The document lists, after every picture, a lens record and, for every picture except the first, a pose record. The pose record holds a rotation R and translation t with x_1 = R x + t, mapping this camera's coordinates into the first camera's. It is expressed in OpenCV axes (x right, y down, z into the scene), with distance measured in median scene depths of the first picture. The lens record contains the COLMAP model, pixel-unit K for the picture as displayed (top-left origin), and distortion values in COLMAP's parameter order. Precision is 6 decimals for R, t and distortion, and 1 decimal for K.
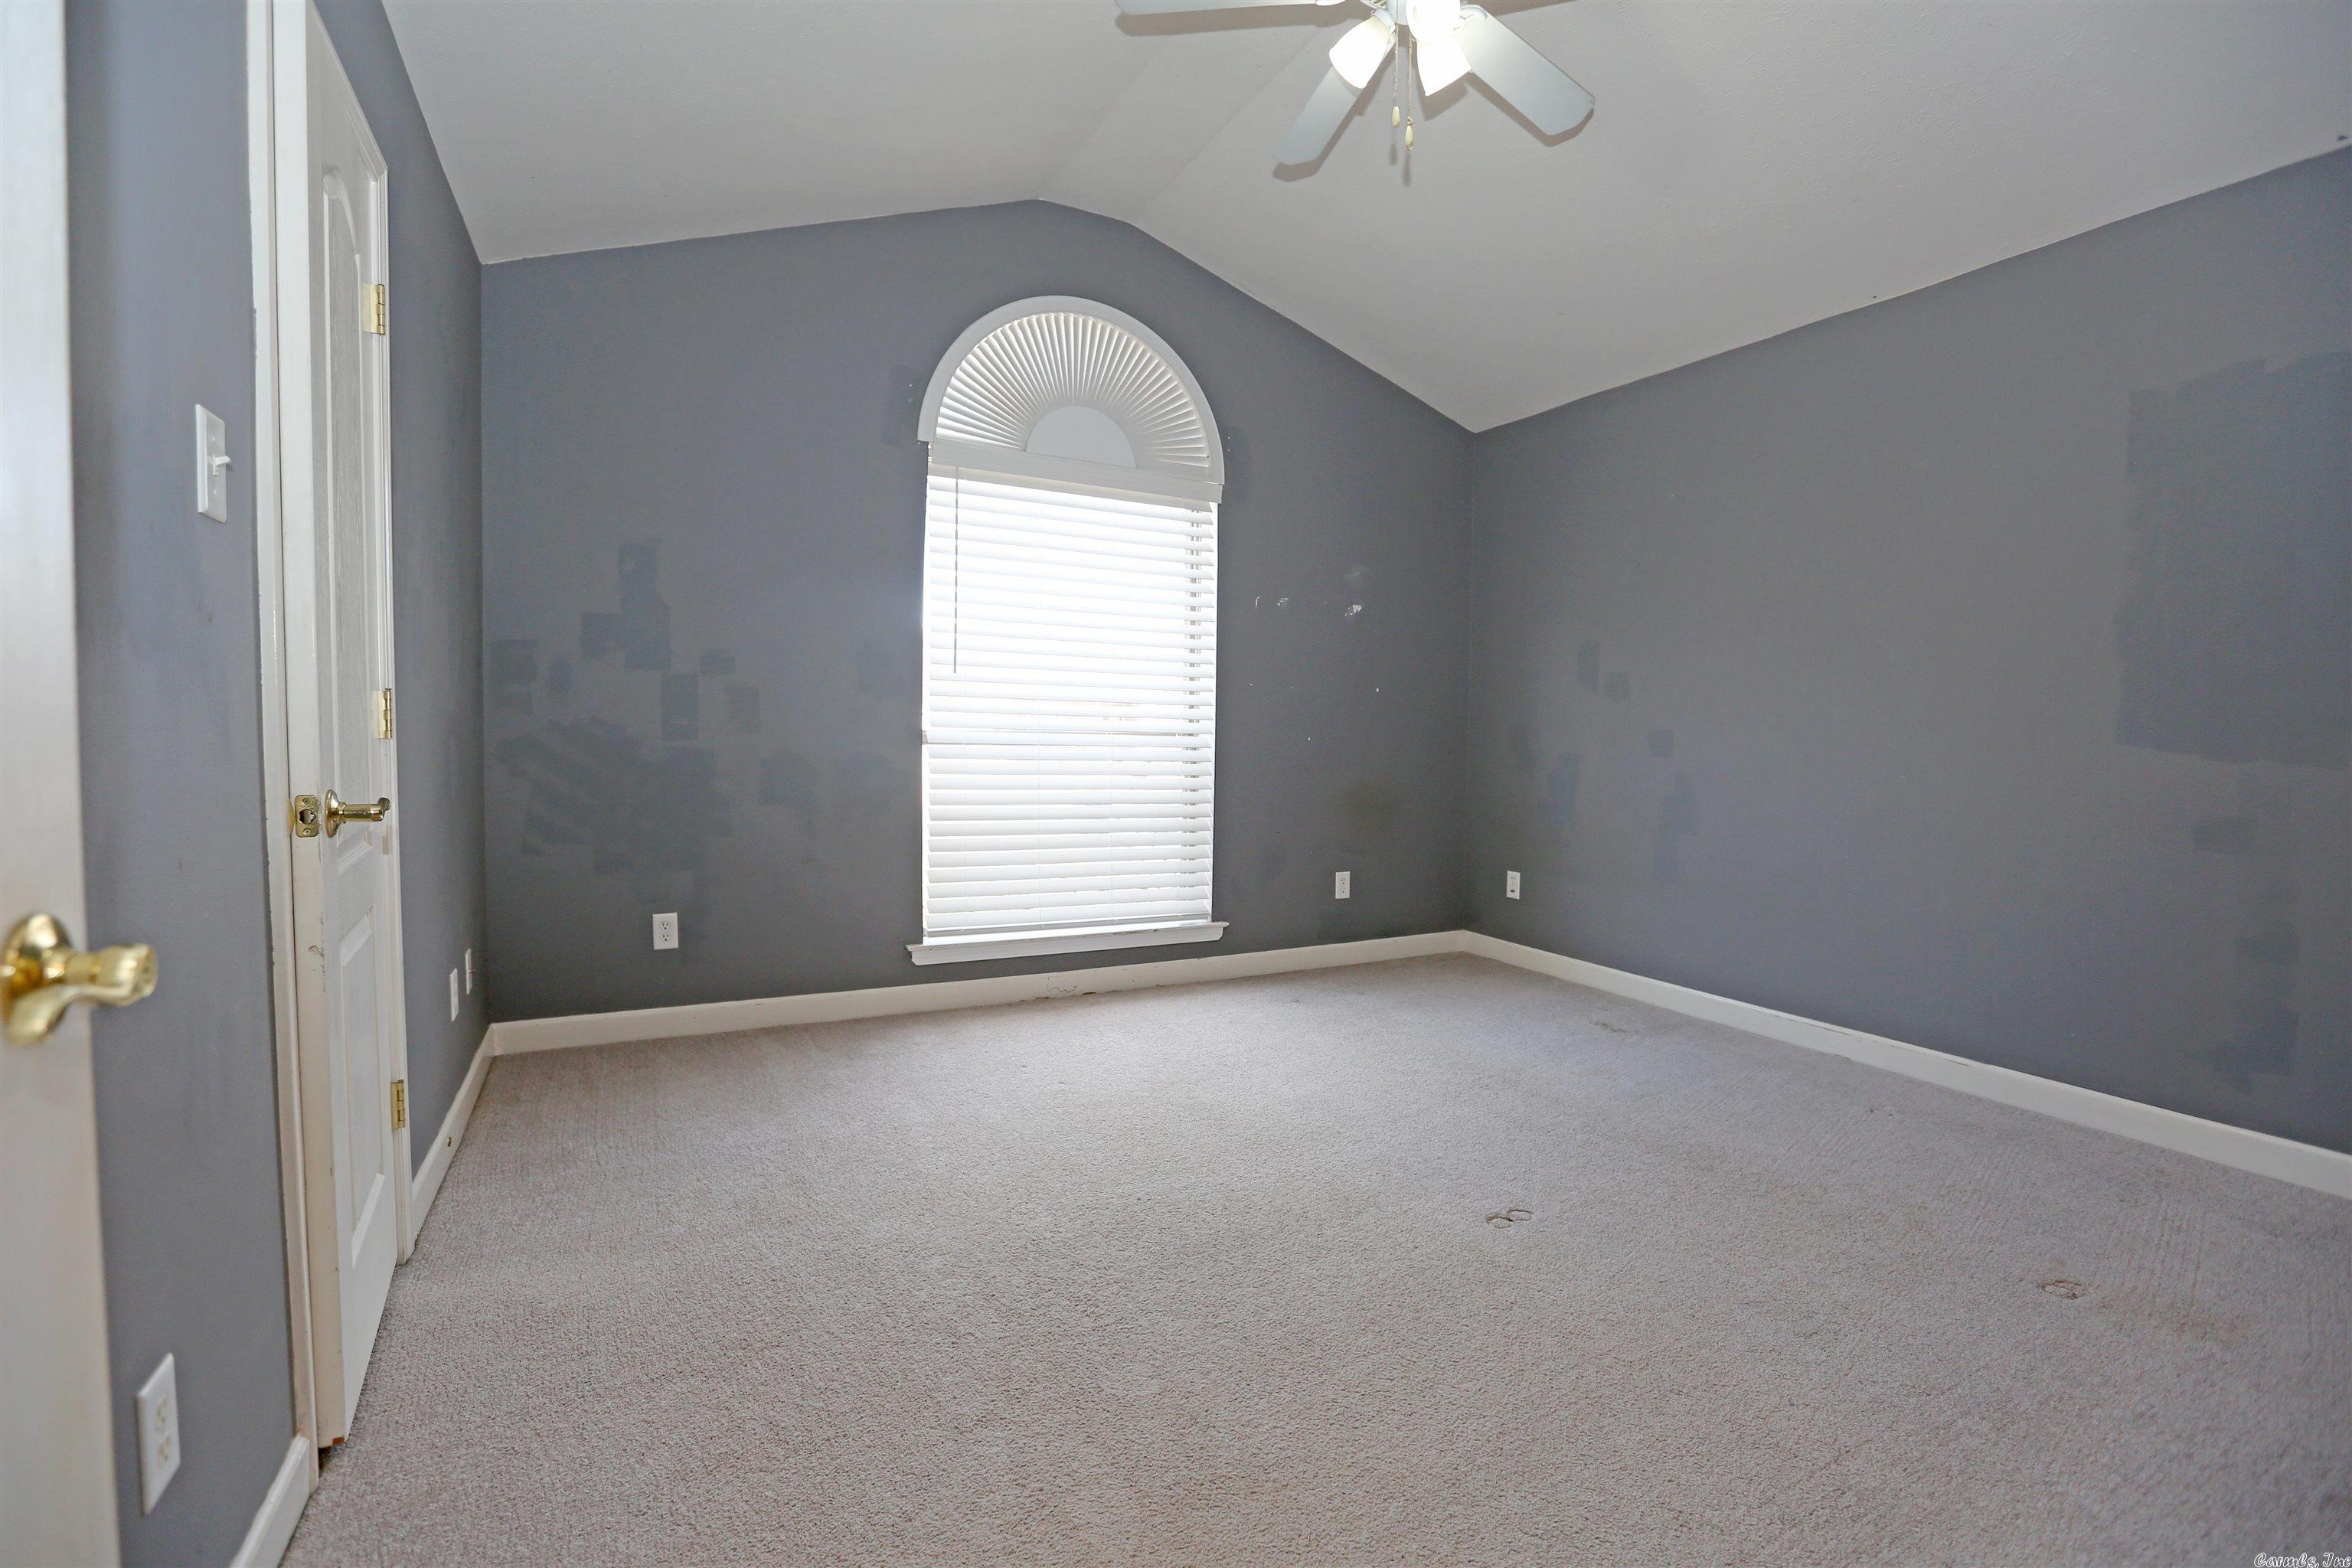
lens RADIAL K [[1065.5, 0, 1171.6], [0, 1065.5, 780.2], [0, 0, 1]] dist [-0.060029, 0.023552]
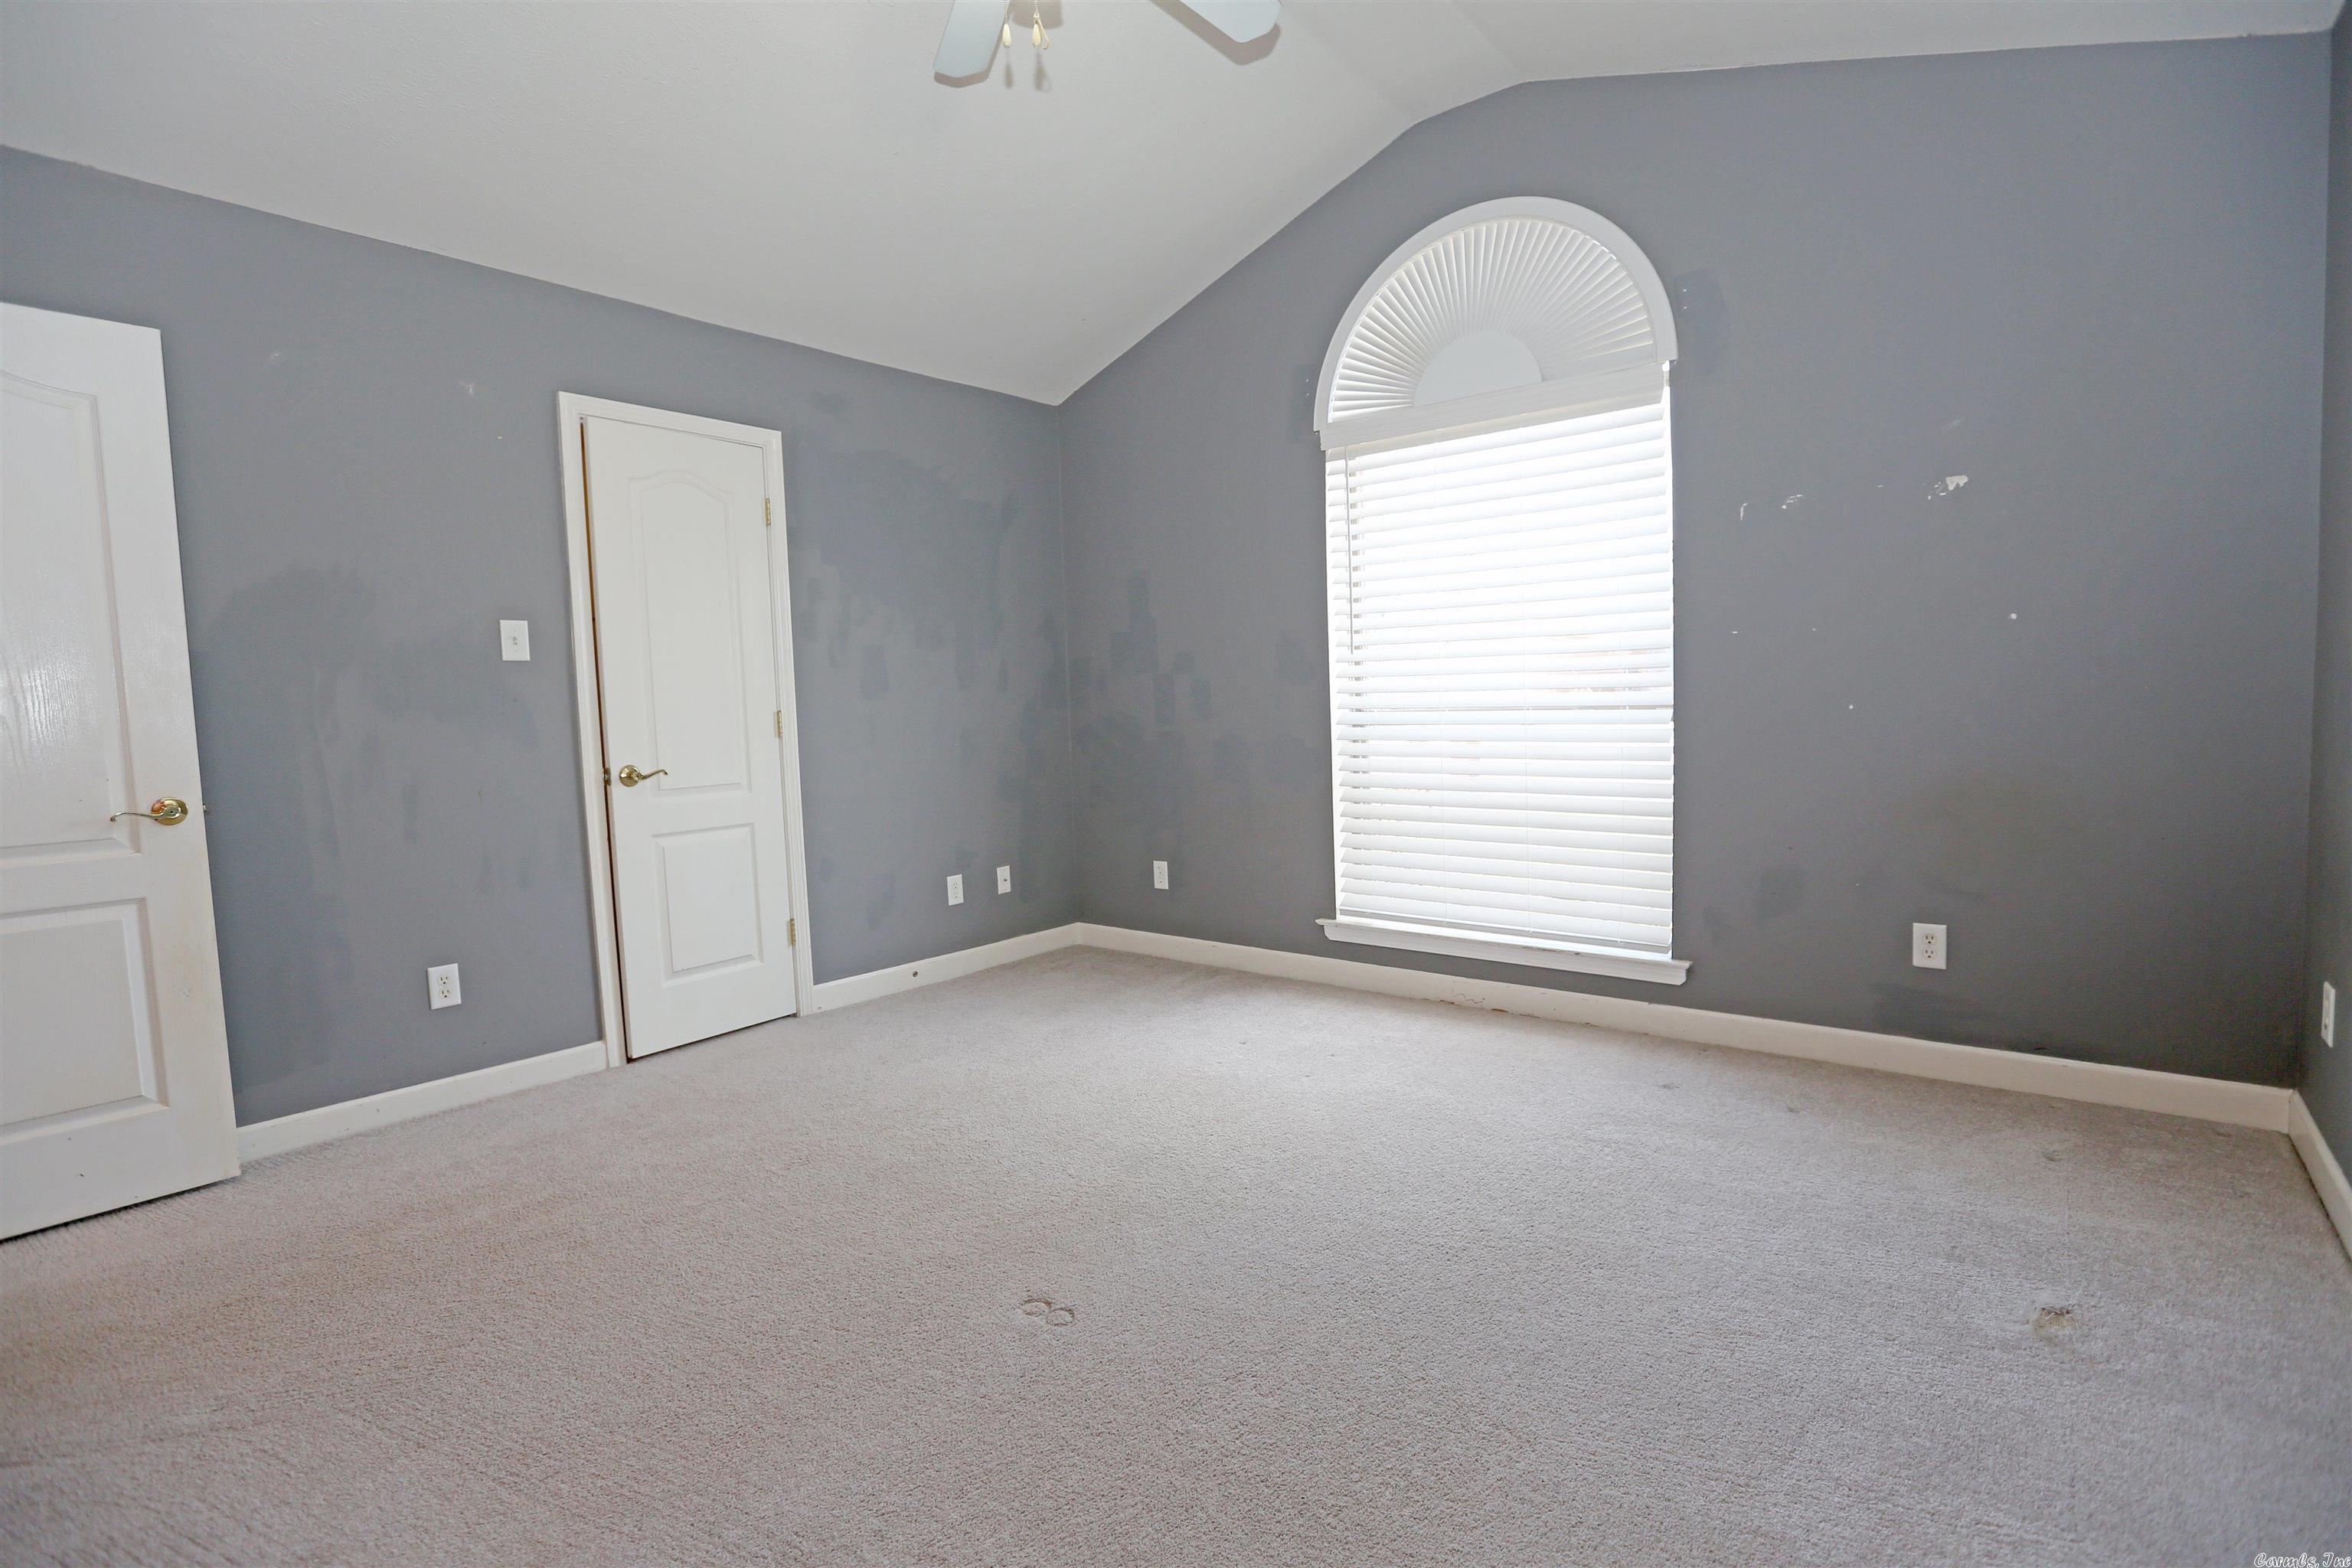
lens RADIAL K [[1065.5, 0, 1171.6], [0, 1065.5, 780.2], [0, 0, 1]] dist [-0.060029, 0.023552]
pose [[0.392454, 0.031866, -0.919219, 0.643969], [-0.009150, 0.999485, 0.030742, -0.011524], [0.919726, -0.003654, 0.392544, 0.447943]]
